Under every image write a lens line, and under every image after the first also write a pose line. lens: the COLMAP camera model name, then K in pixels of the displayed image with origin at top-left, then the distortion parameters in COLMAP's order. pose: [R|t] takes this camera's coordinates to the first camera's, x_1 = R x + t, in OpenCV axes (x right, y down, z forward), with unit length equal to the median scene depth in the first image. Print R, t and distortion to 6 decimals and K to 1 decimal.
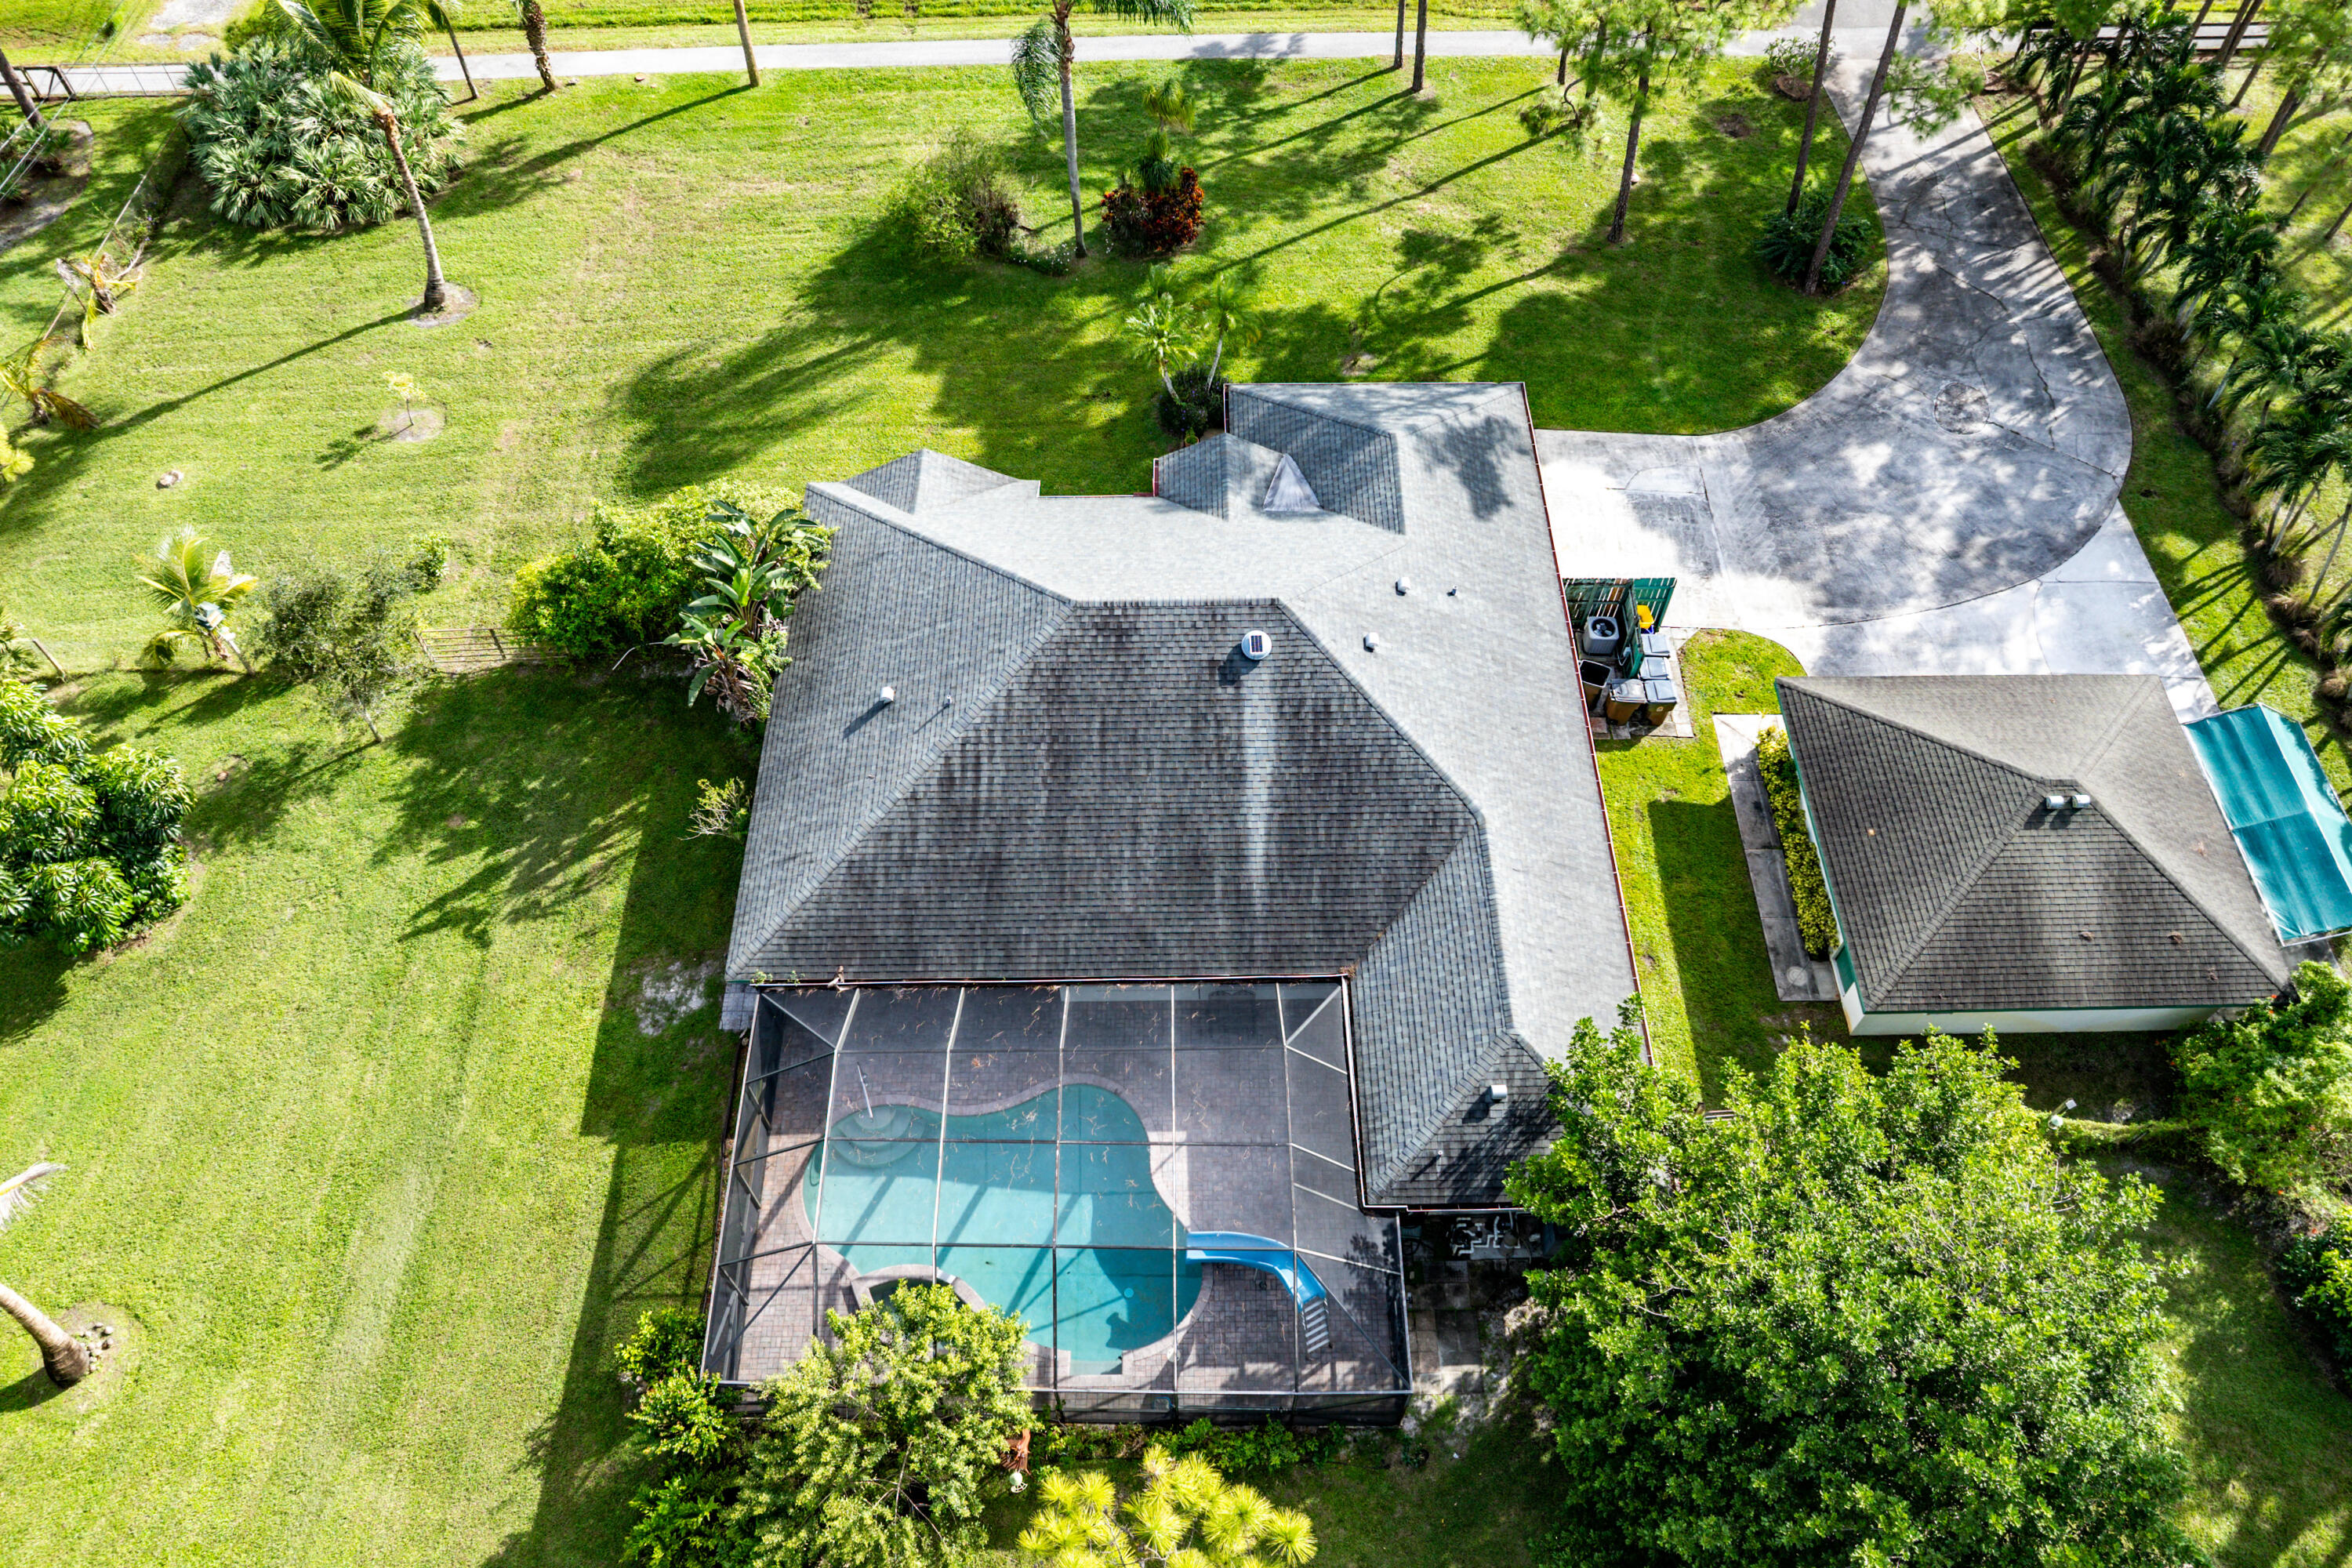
lens RADIAL K [[1545.5, 0, 1186.6], [0, 1545.5, 860.2], [0, 0, 1]] dist [-0.023512, -0.000437]
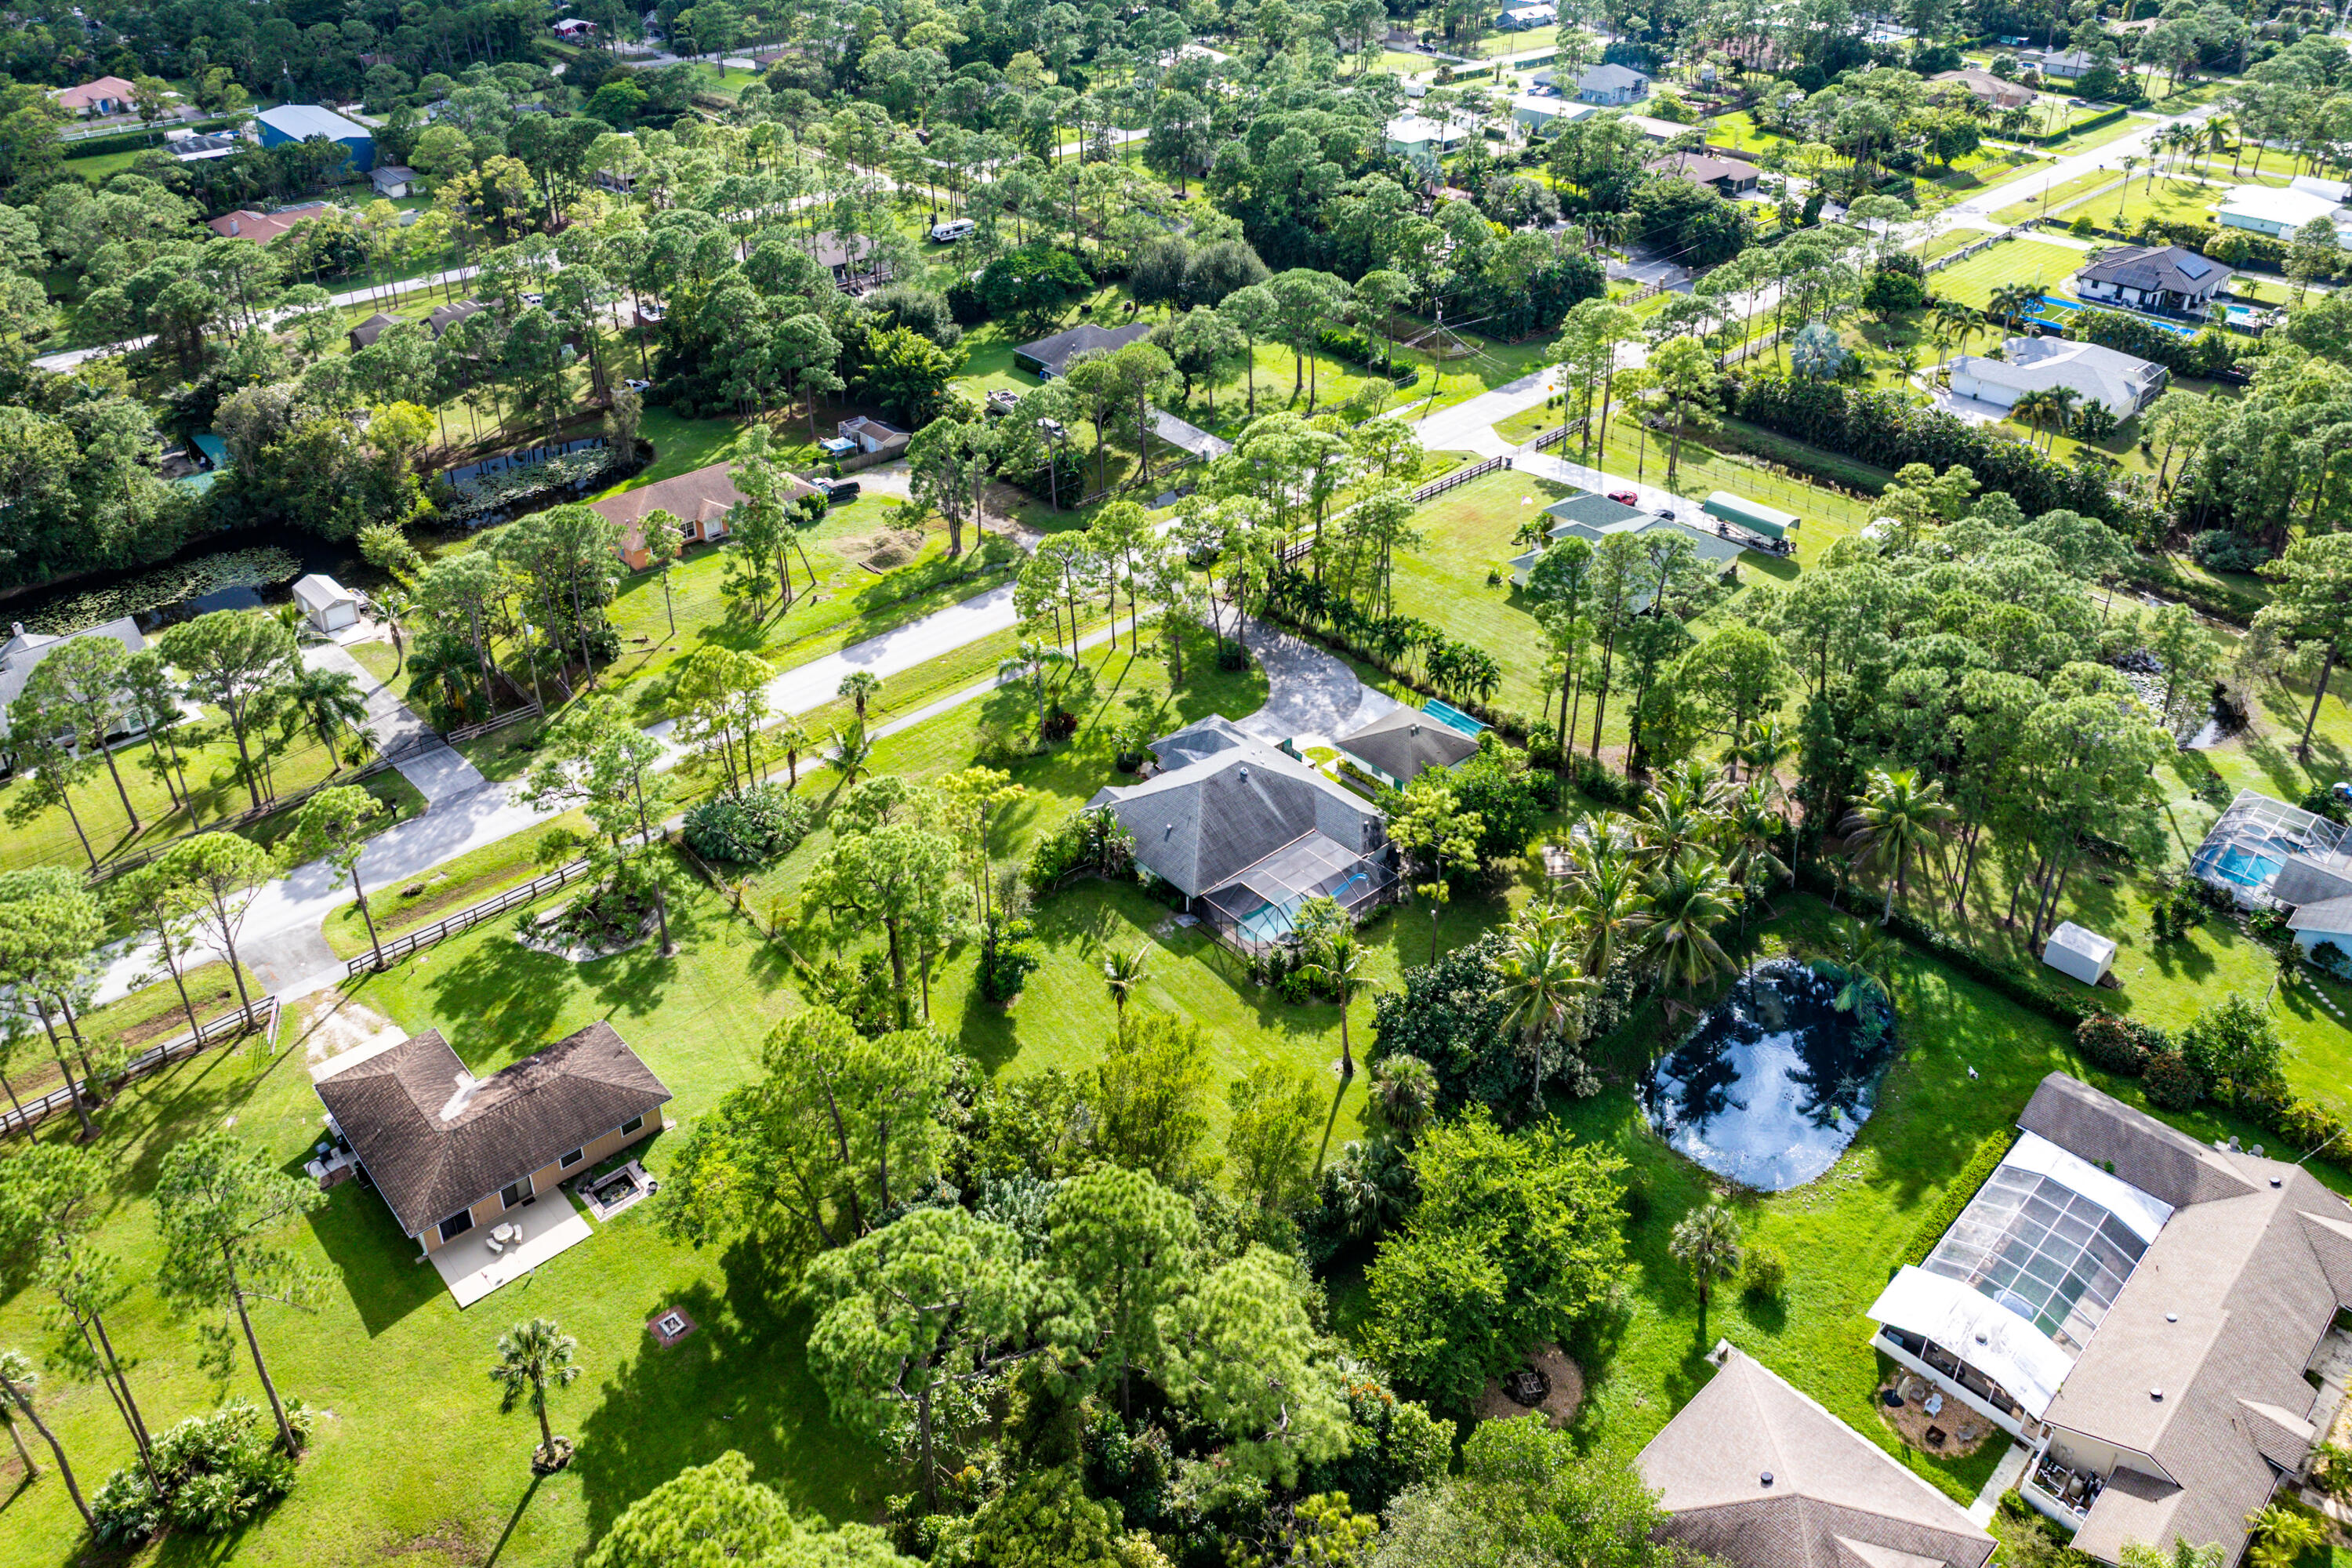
lens RADIAL K [[1727.7, 0, 1184.3], [0, 1727.7, 589.4], [0, 0, 1]] dist [-0.037885, -0.004208]
pose [[0.751803, -0.303169, 0.585561, -2.022615], [0.557434, 0.766571, -0.318804, 0.660458], [-0.352222, 0.566089, 0.745307, -1.979716]]
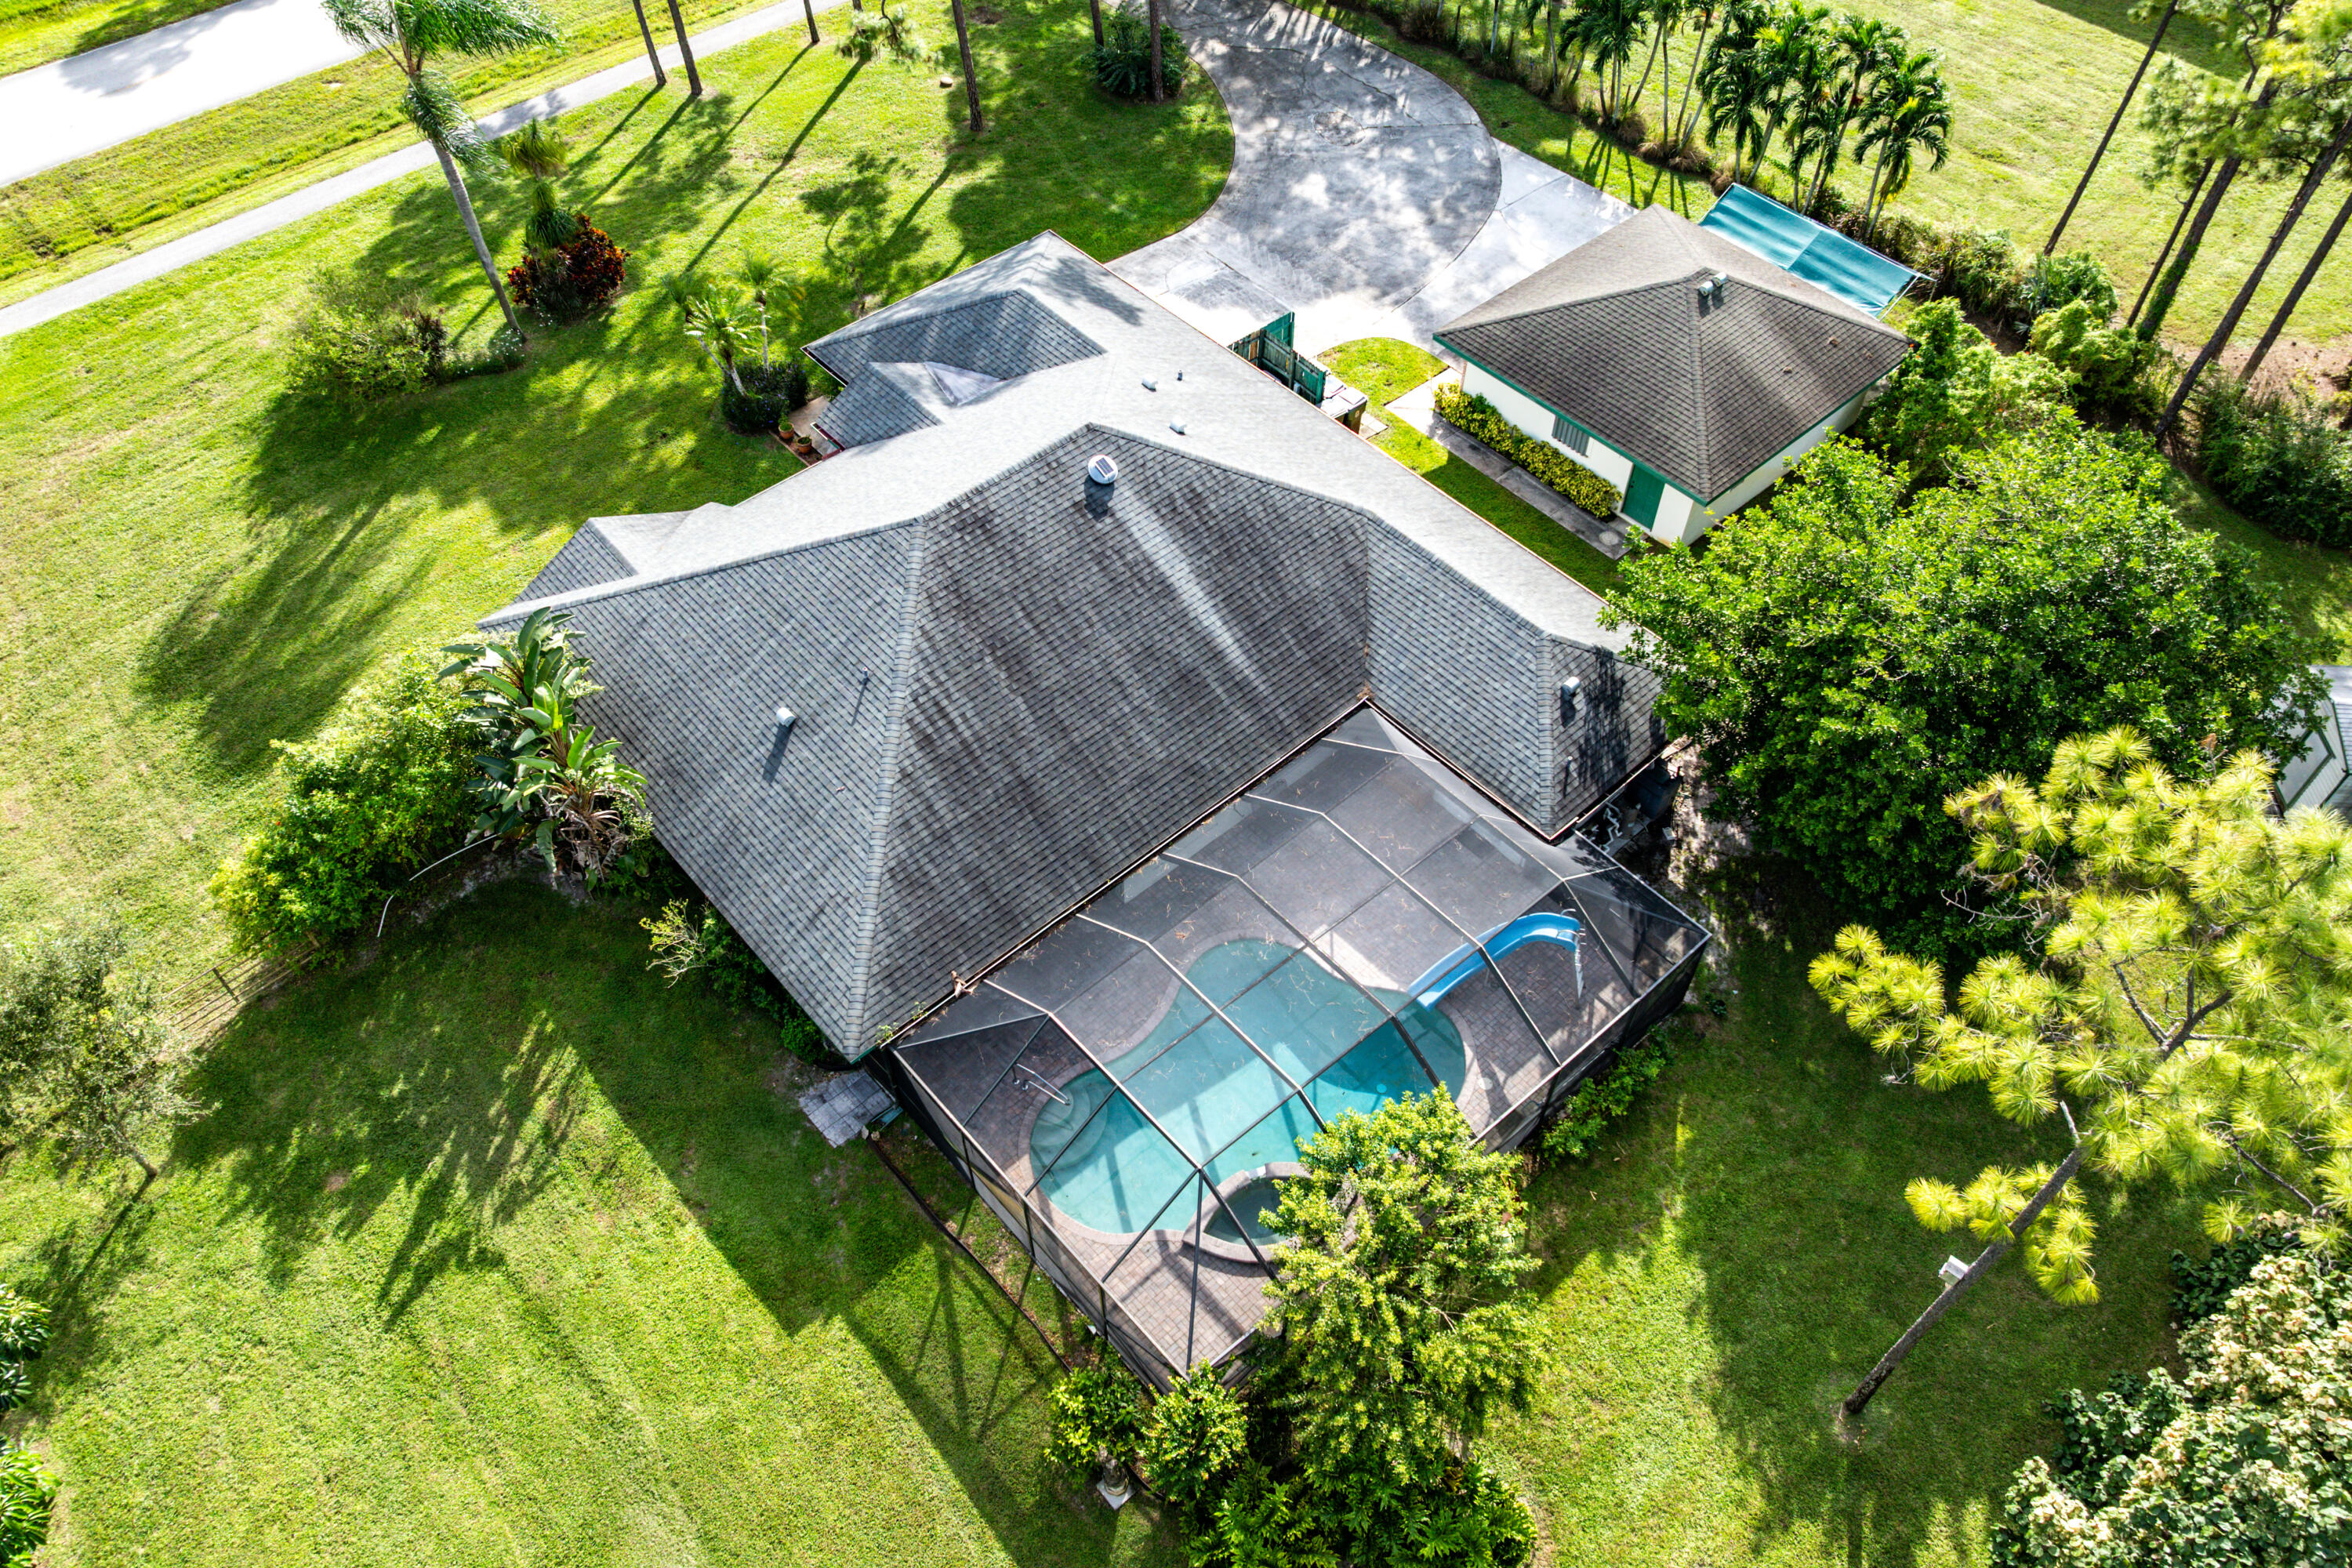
lens RADIAL K [[1599.1, 0, 1188.8], [0, 1599.1, 838.1], [0, 0, 1]] dist [-0.032906, 0.002007]
pose [[0.752631, -0.522430, 0.400765, -0.366189], [0.557226, 0.829622, 0.035019, 0.040242], [-0.350778, 0.196960, 0.915511, 0.089541]]
